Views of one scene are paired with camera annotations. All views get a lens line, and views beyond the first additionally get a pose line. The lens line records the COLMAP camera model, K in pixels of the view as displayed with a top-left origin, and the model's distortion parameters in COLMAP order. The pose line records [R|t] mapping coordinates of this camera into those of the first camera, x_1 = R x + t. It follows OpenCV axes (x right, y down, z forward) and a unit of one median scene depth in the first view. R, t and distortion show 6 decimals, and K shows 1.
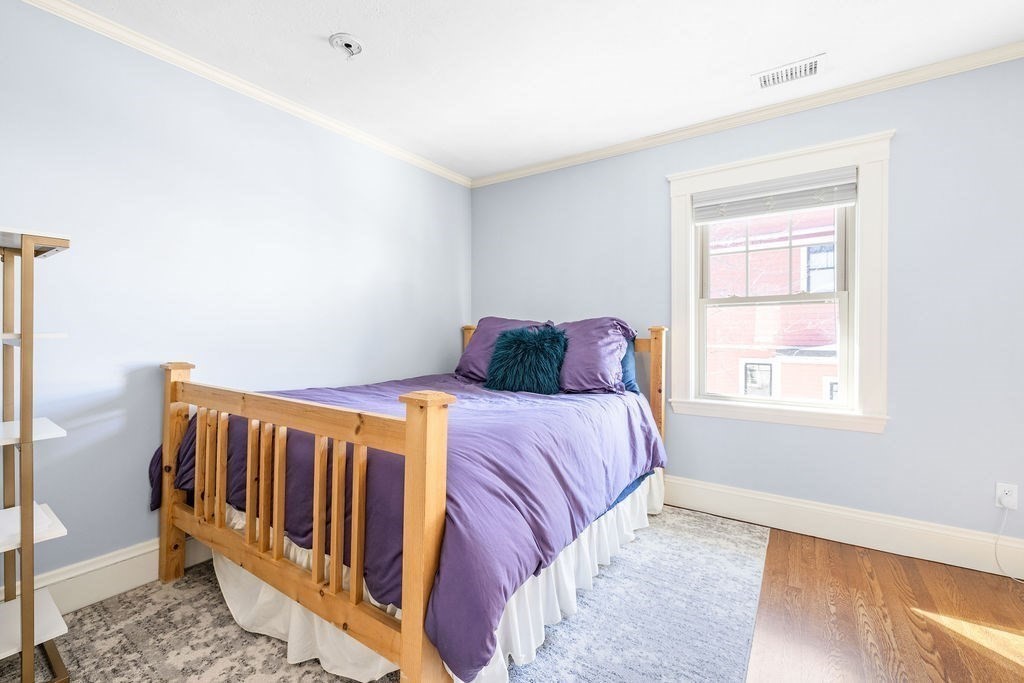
lens RADIAL K [[443.4, 0, 507.6], [0, 443.4, 344.4], [0, 0, 1]] dist [0.000701, 0.000253]
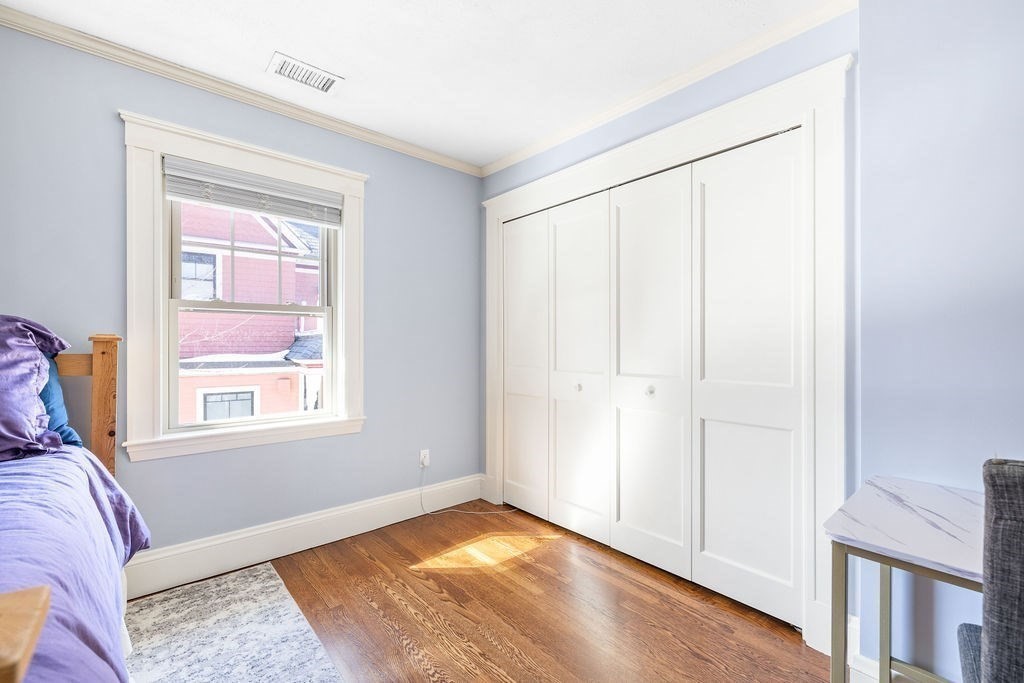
lens RADIAL K [[430.7, 0, 508.3], [0, 430.7, 345.6], [0, 0, 1]] dist [0.000217, -0.000119]
pose [[0.247707, 0.001247, 0.968834, -0.142898], [0.019827, 0.999783, -0.006356, -0.010007], [-0.968632, 0.020783, 0.247629, 0.317513]]
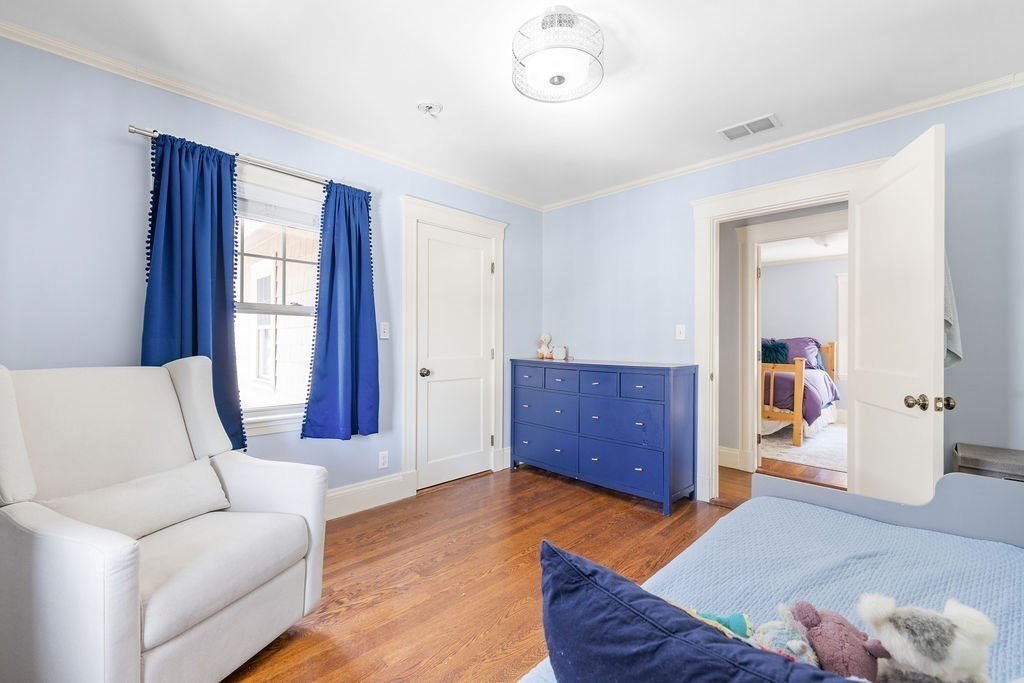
lens RADIAL K [[430.7, 0, 508.3], [0, 430.7, 345.6], [0, 0, 1]] dist [0.000217, -0.000119]
pose [[0.985328, 0.009469, -0.170411, -1.045938], [-0.012848, 0.999742, -0.018739, 0.049076], [0.170190, 0.020653, 0.985195, -1.652831]]
